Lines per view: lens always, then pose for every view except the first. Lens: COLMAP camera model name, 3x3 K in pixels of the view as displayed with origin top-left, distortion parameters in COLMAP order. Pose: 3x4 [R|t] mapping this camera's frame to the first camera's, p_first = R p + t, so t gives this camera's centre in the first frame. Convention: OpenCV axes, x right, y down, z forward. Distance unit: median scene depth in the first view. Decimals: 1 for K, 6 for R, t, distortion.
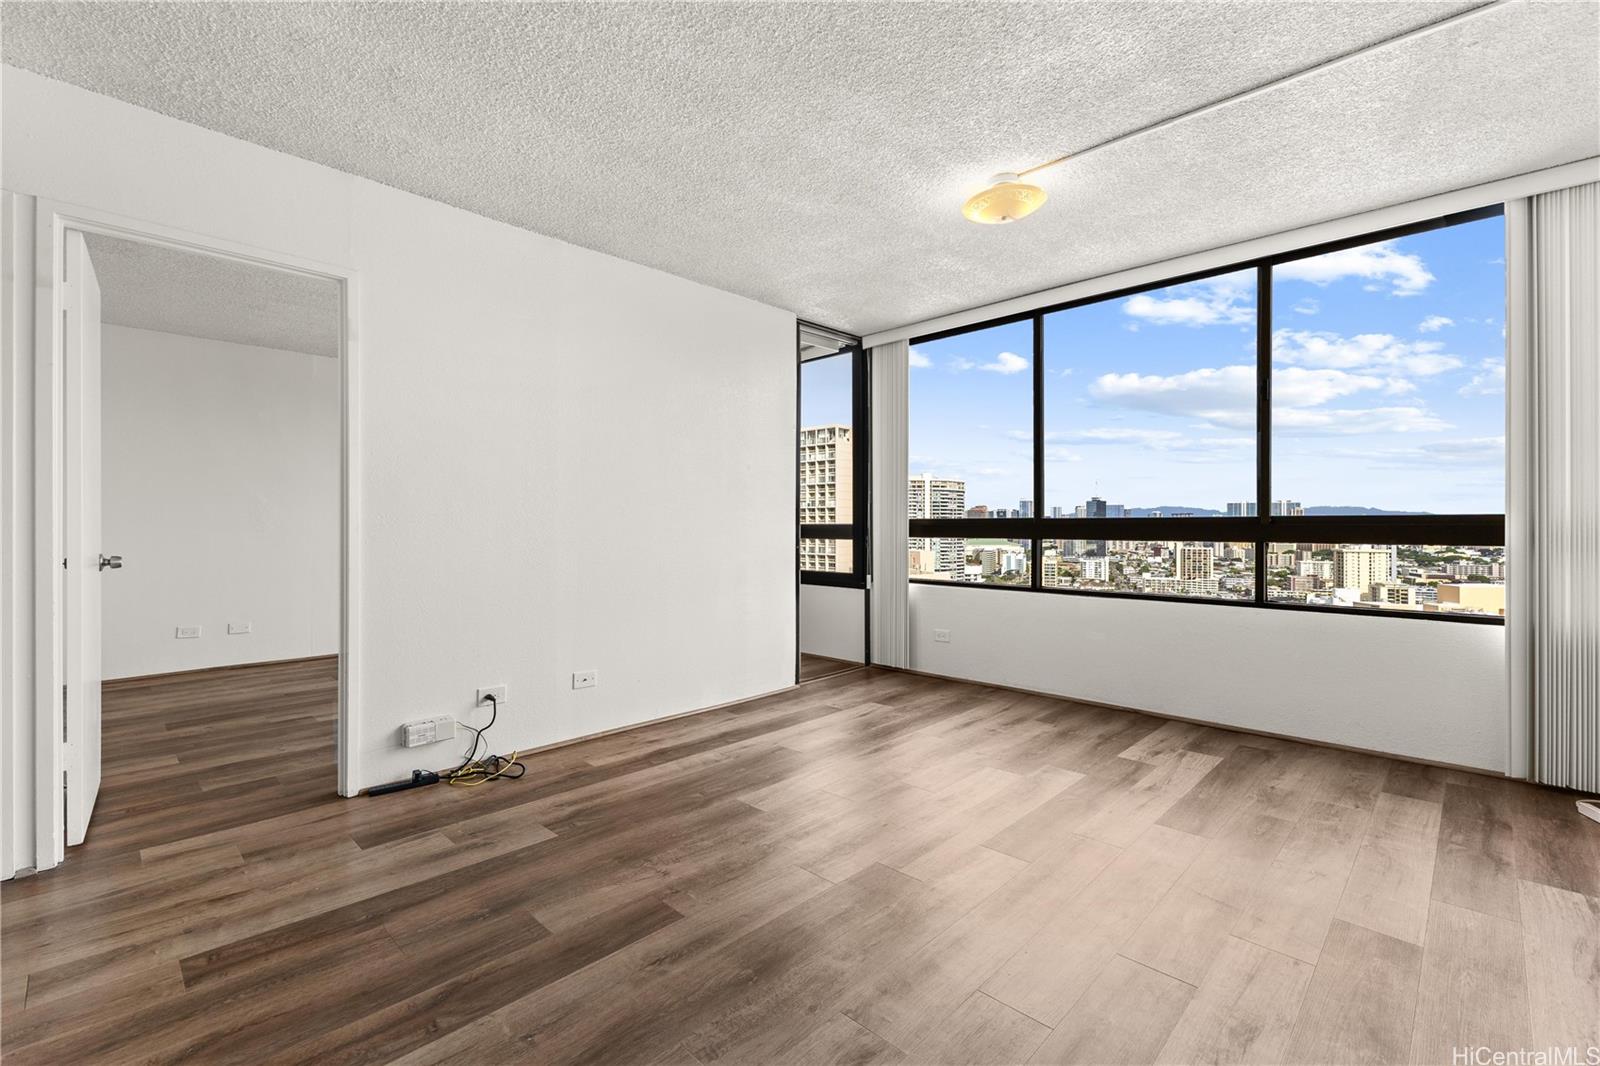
lens RADIAL K [[687.1, 0, 797.7], [0, 687.1, 520.8], [0, 0, 1]] dist [0.005172, -0.000242]
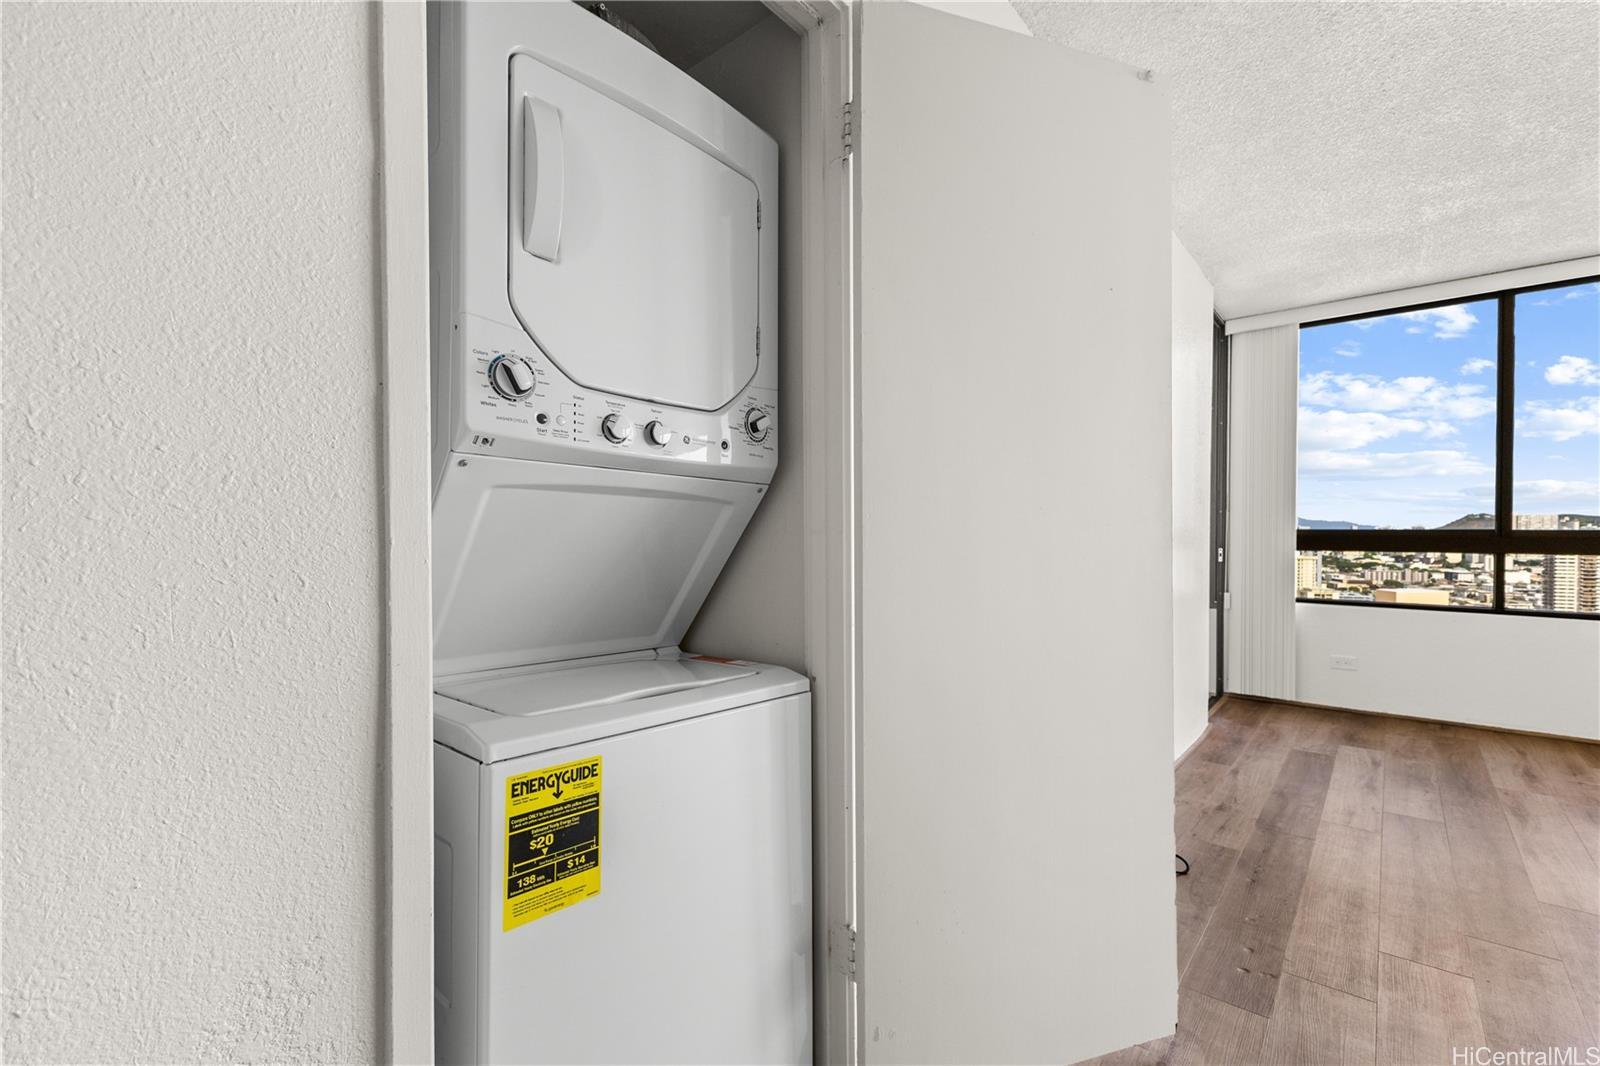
lens RADIAL K [[685.5, 0, 800.2], [0, 685.5, 533.6], [0, 0, 1]] dist [0.003281, -0.000956]
pose [[0.997635, 0.002519, 0.068683, -0.647196], [-0.003118, 0.999958, 0.008606, -0.003905], [-0.068659, -0.008800, 0.997601, 0.206609]]
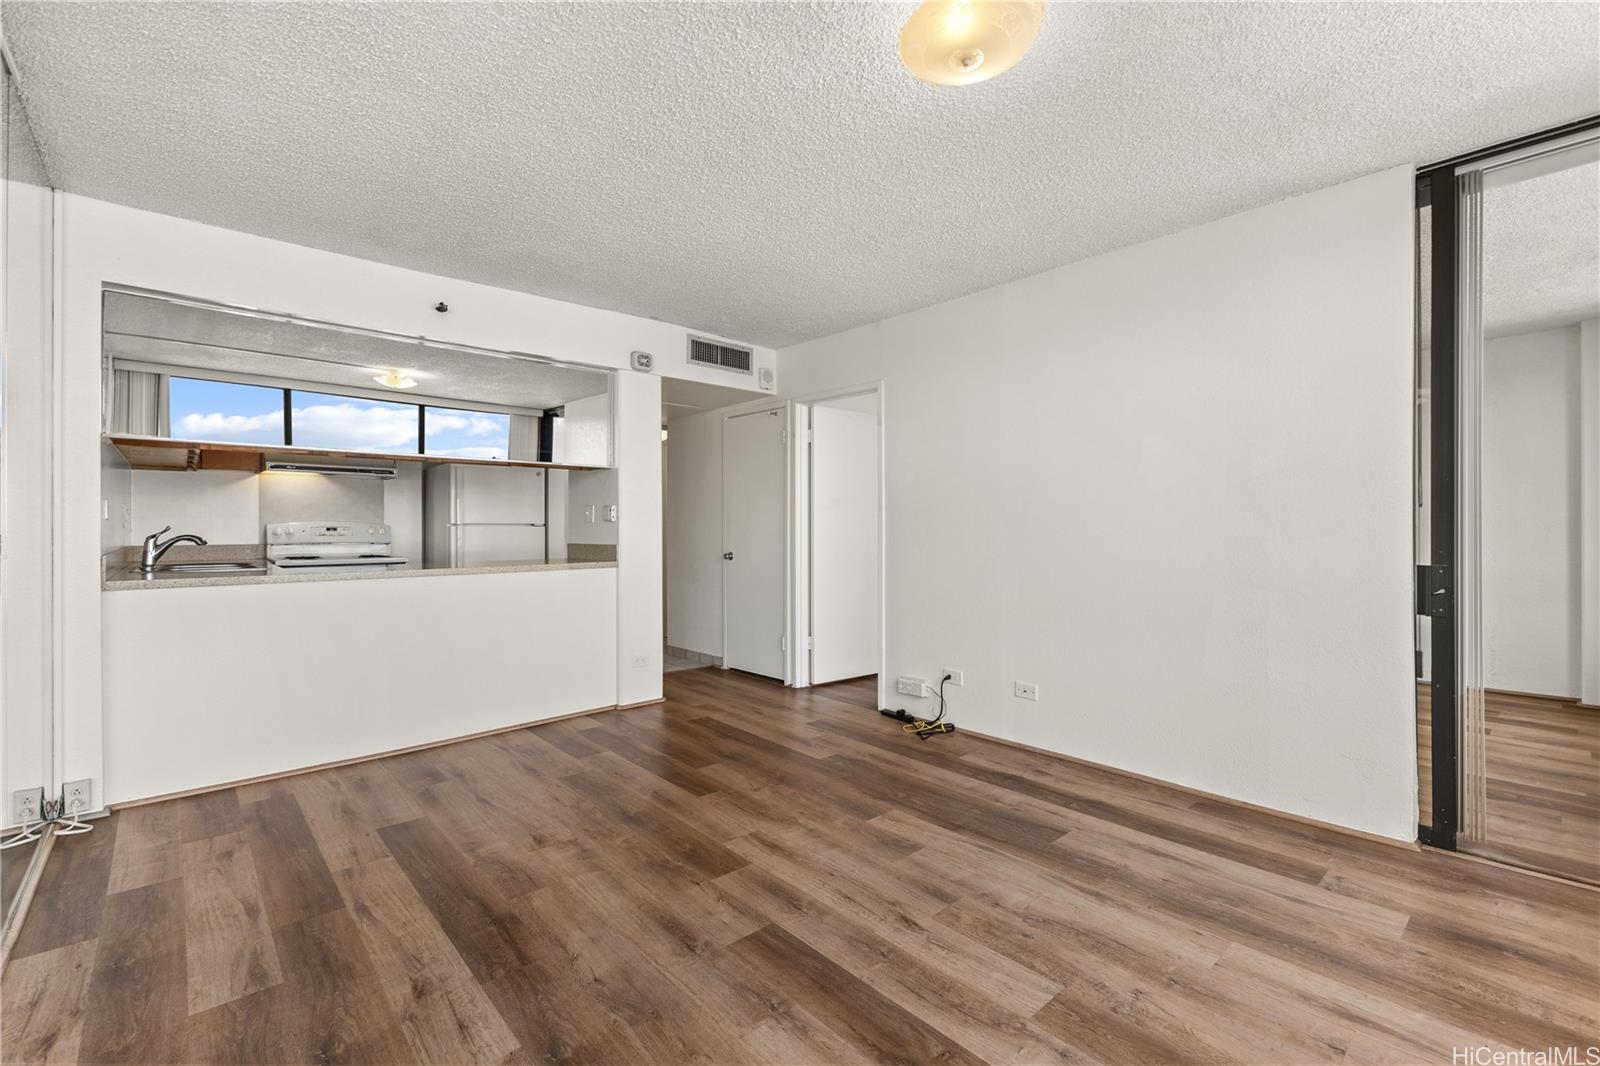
lens RADIAL K [[689.3, 0, 802.7], [0, 689.3, 527.4], [0, 0, 1]] dist [0.009662, -0.000941]
pose [[-0.058426, -0.000553, -0.998292, 0.651523], [0.007650, 0.999970, -0.001002, -0.015724], [0.998262, -0.007695, -0.058420, 0.625913]]
